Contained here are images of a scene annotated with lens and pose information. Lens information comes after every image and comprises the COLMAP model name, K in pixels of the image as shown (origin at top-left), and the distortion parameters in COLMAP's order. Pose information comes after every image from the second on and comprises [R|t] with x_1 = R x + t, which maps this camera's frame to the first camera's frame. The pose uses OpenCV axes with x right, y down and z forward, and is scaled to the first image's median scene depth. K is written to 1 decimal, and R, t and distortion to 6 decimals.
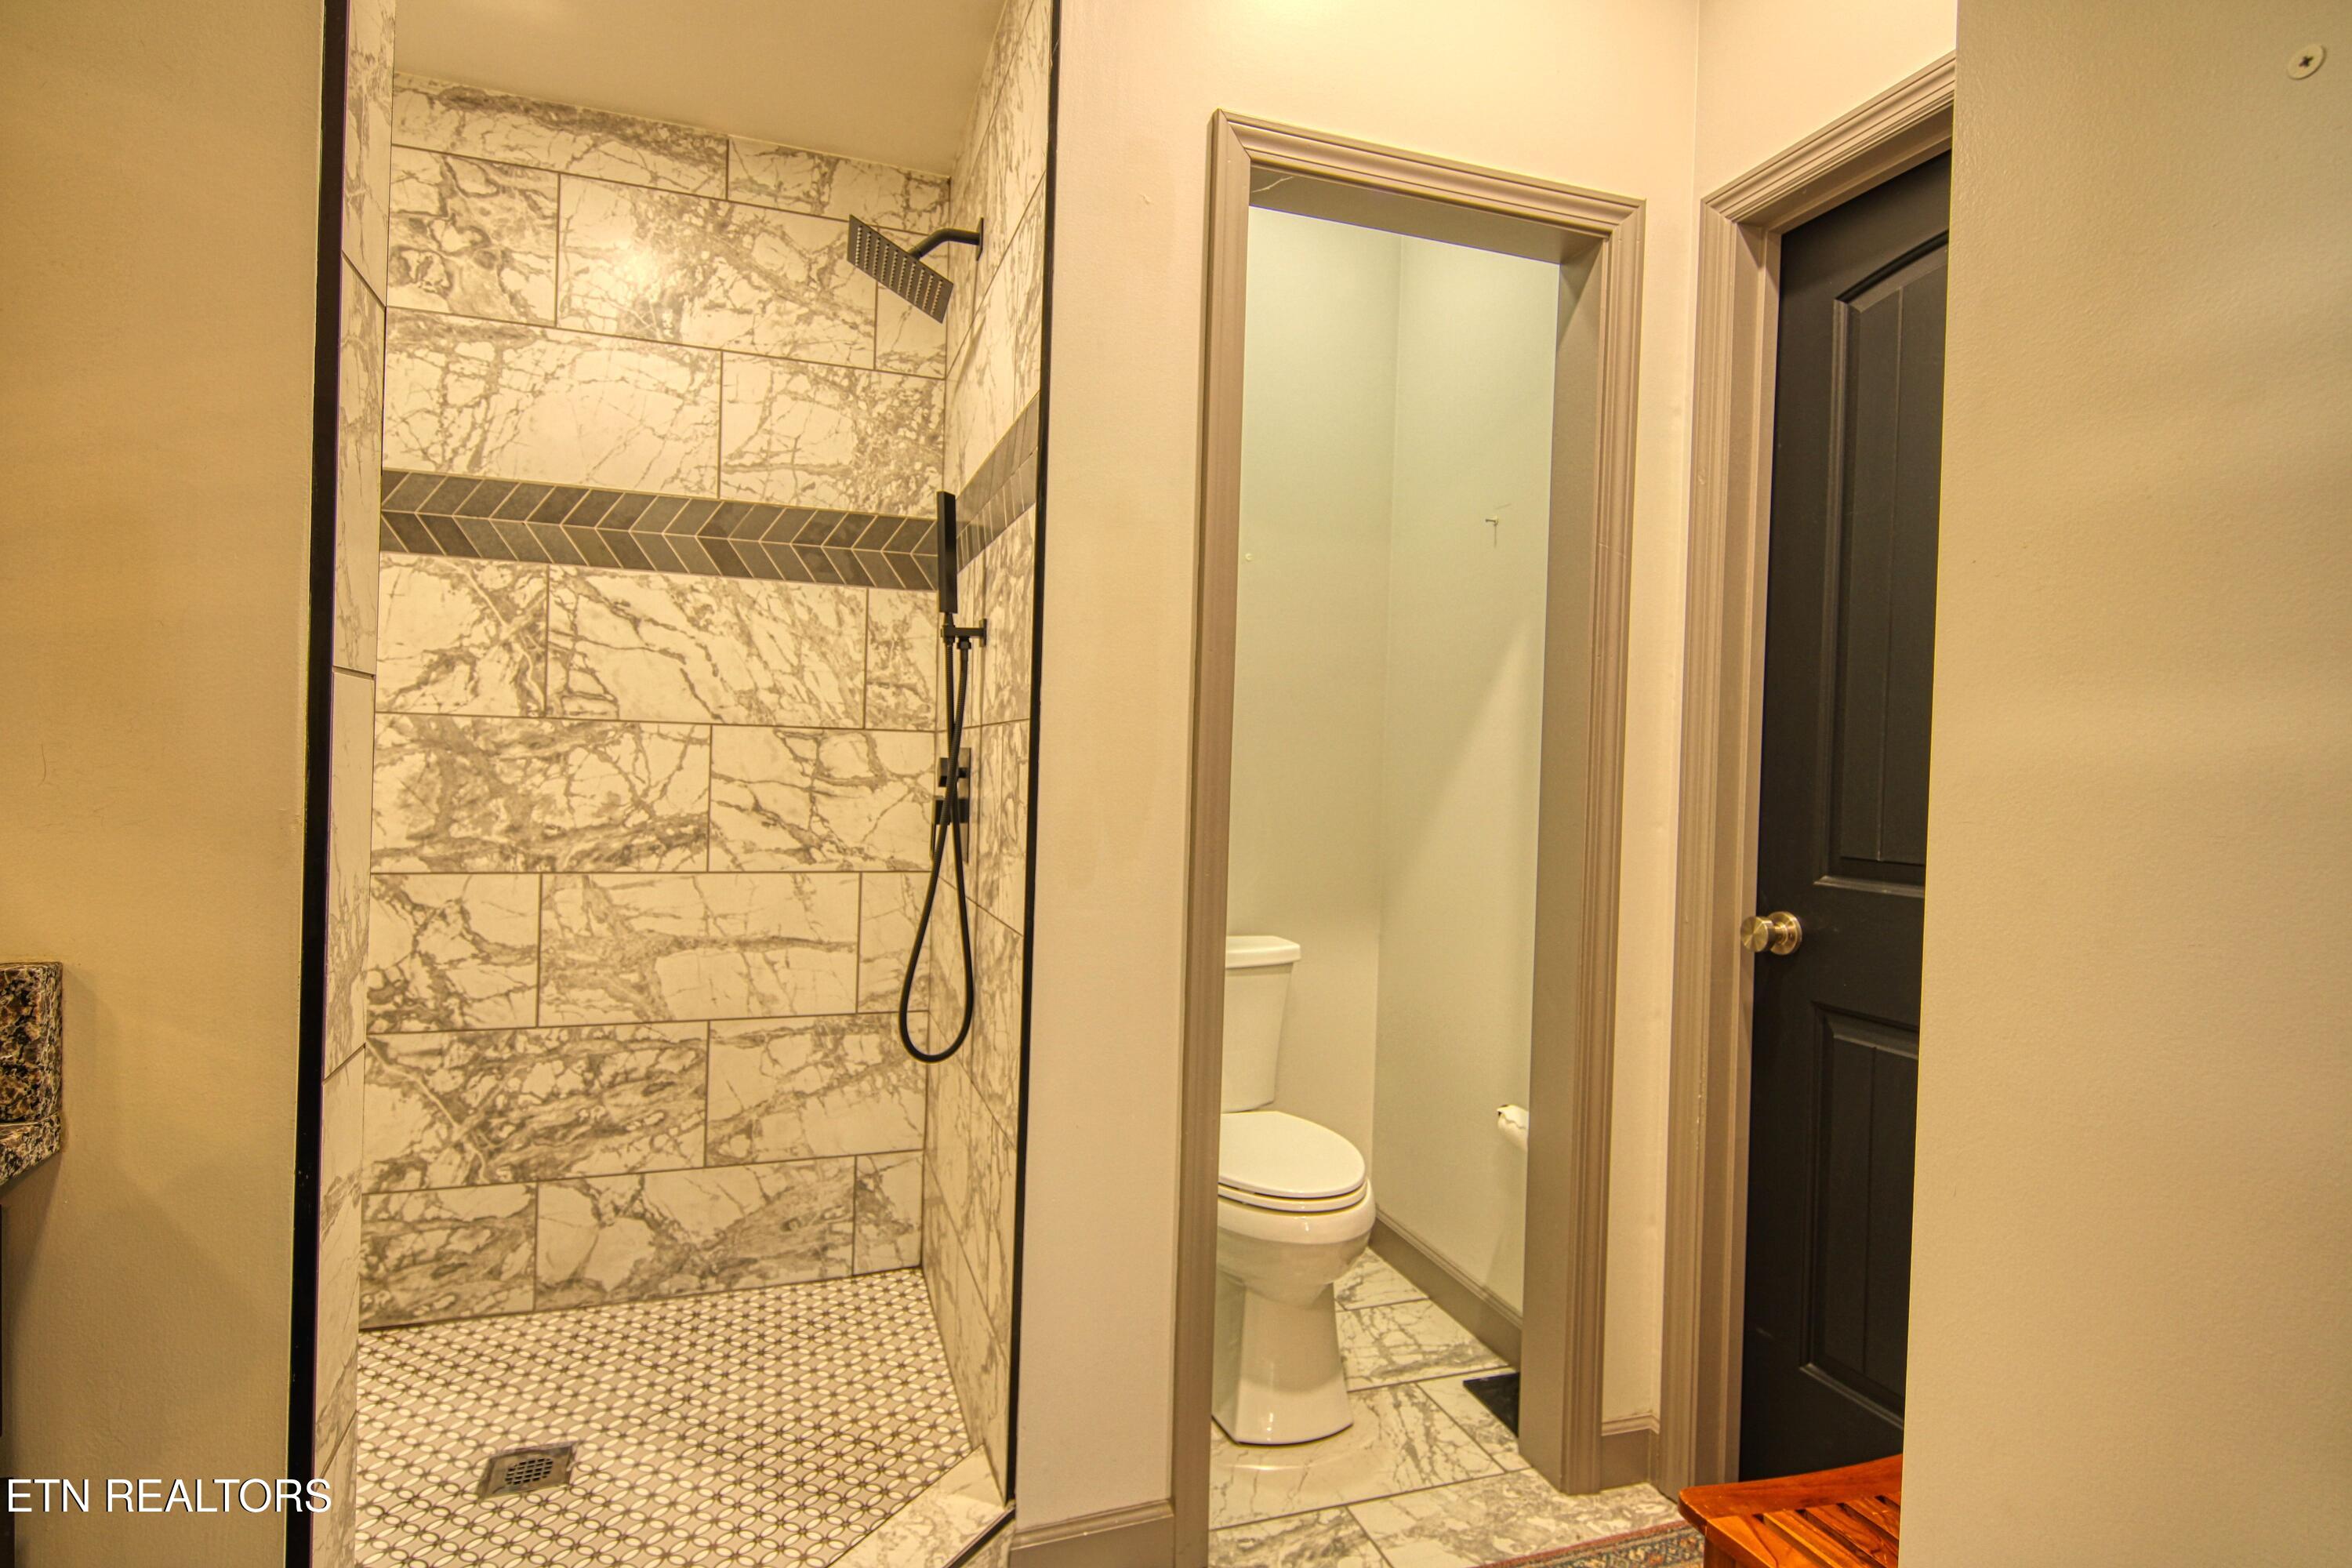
lens RADIAL K [[1196.7, 0, 1179.0], [0, 1196.7, 771.6], [0, 0, 1]] dist [0.007625, -0.002616]
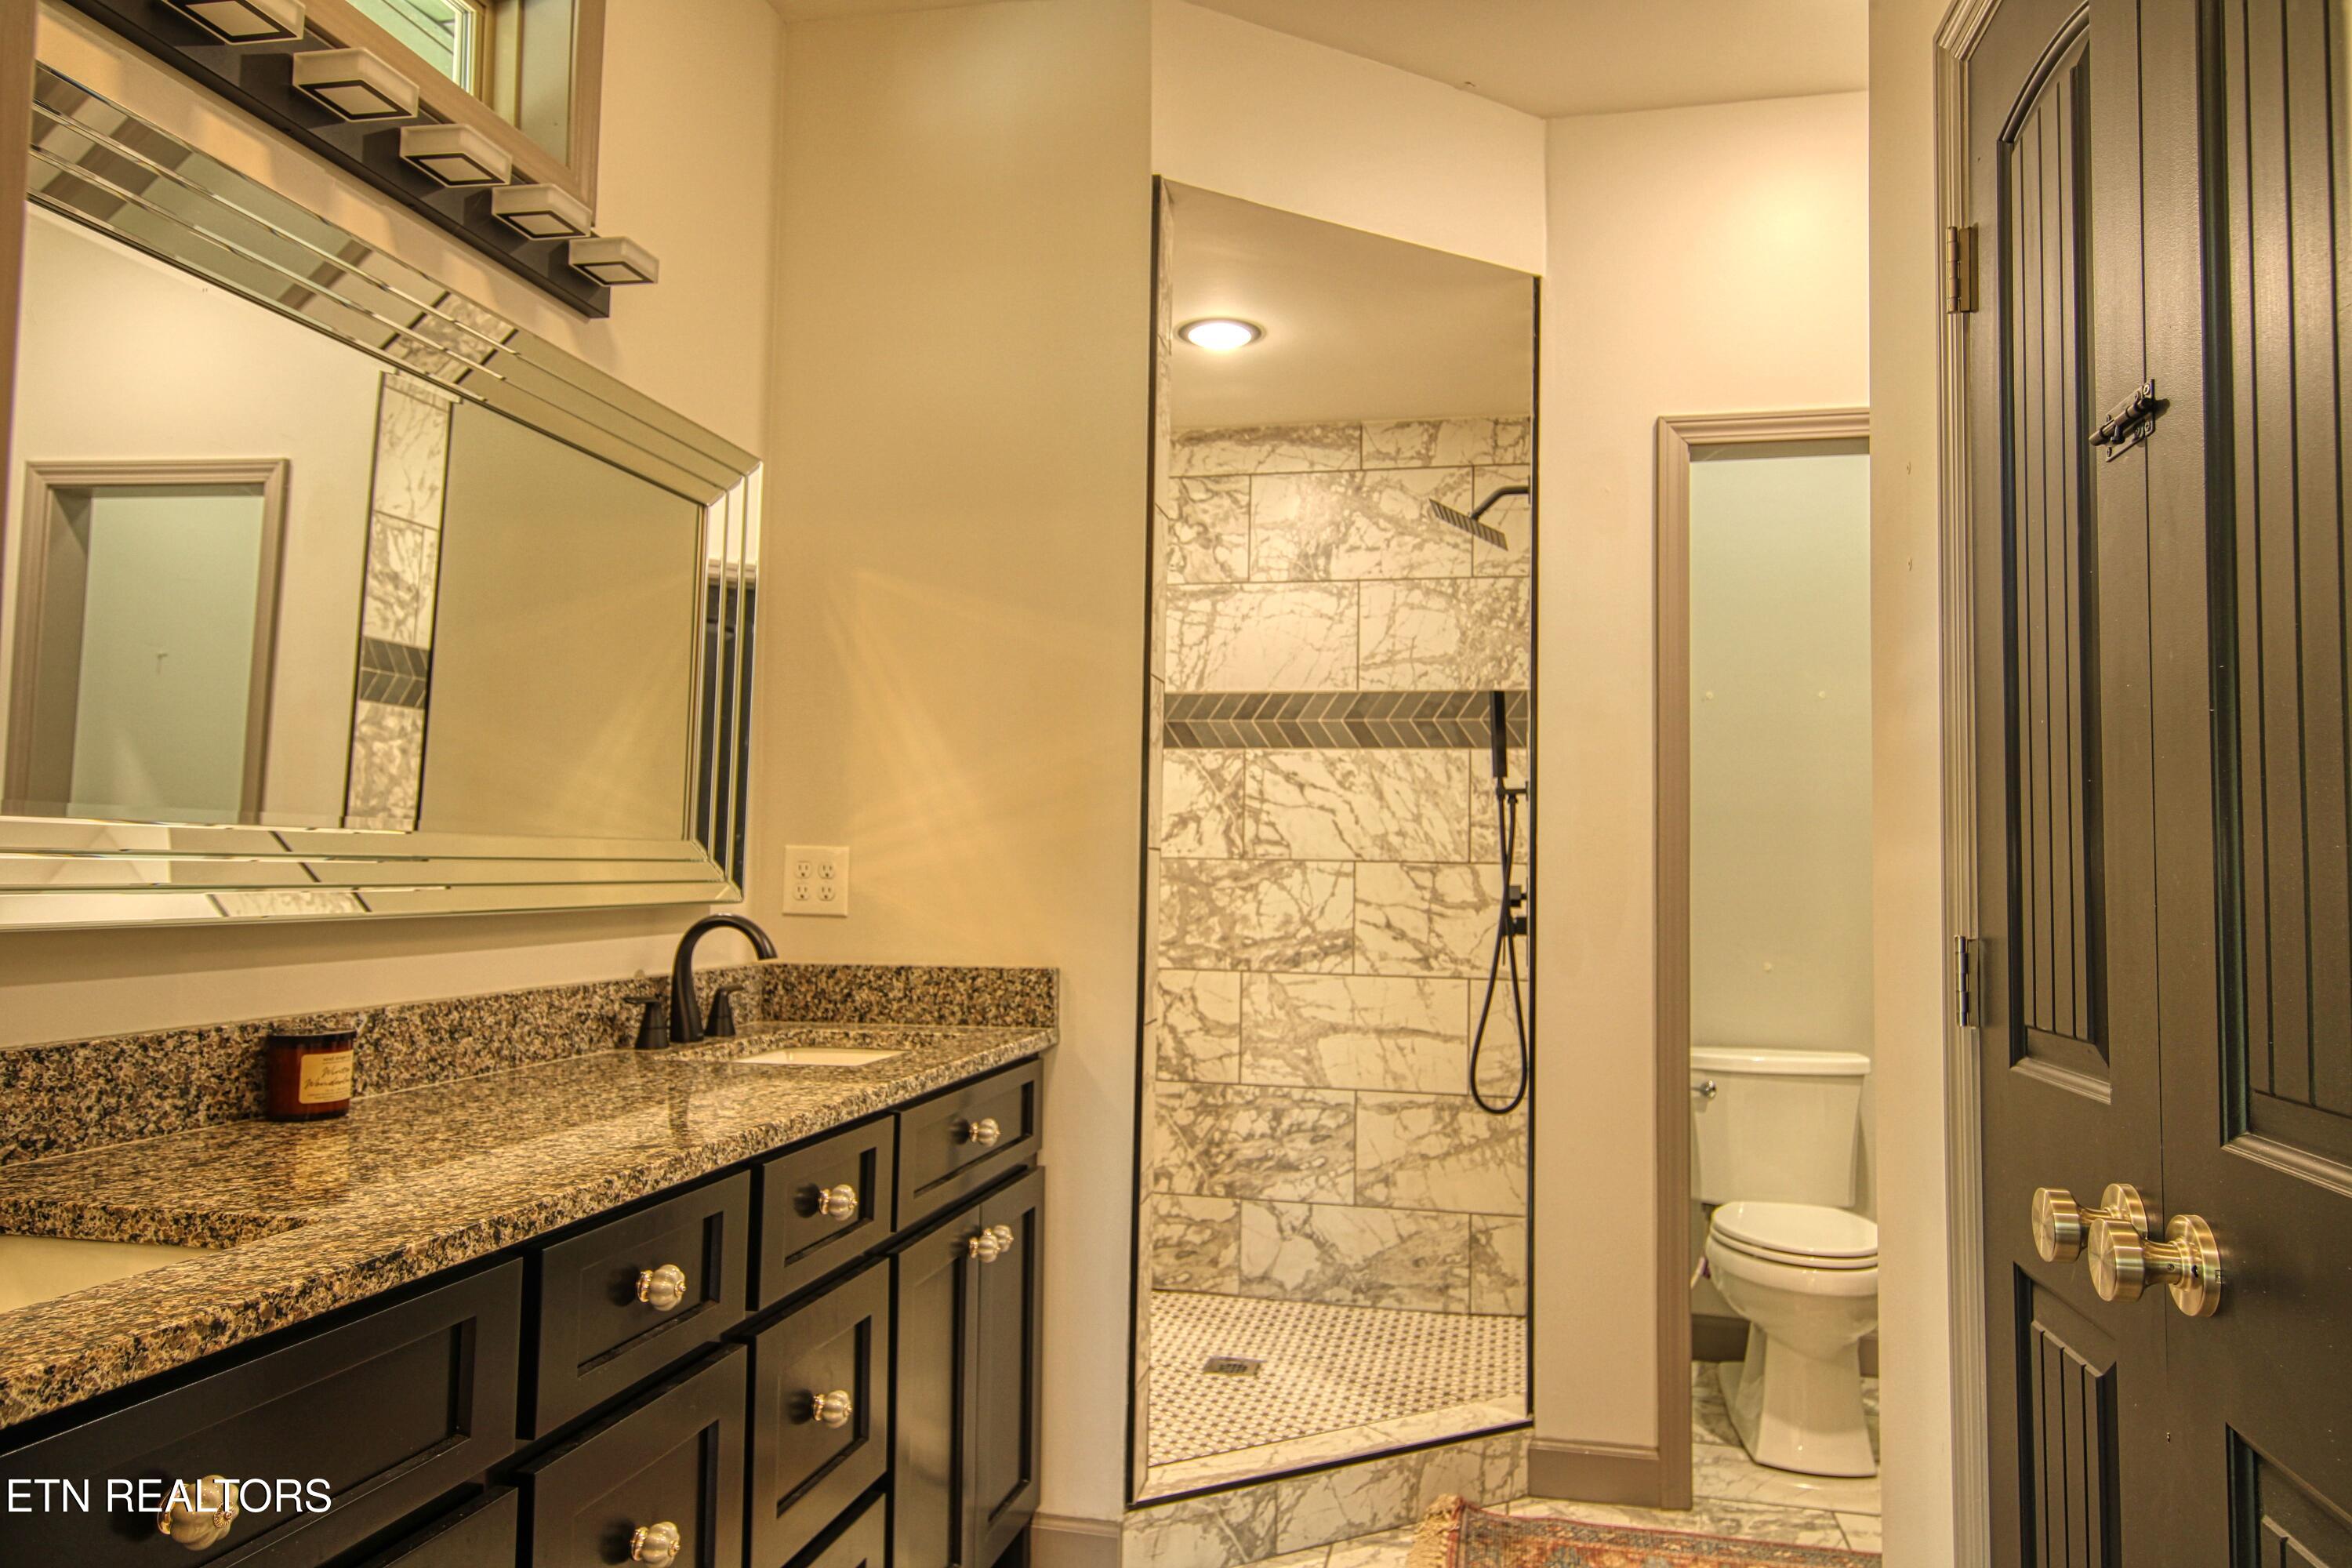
lens RADIAL K [[1597.2, 0, 1174.3], [0, 1597.2, 776.8], [0, 0, 1]] dist [0.009508, 0.000430]
pose [[0.853701, -0.044849, -0.518829, 0.361267], [0.001737, 0.996524, -0.083285, 0.014058], [0.520761, 0.070199, 0.850812, -0.612620]]
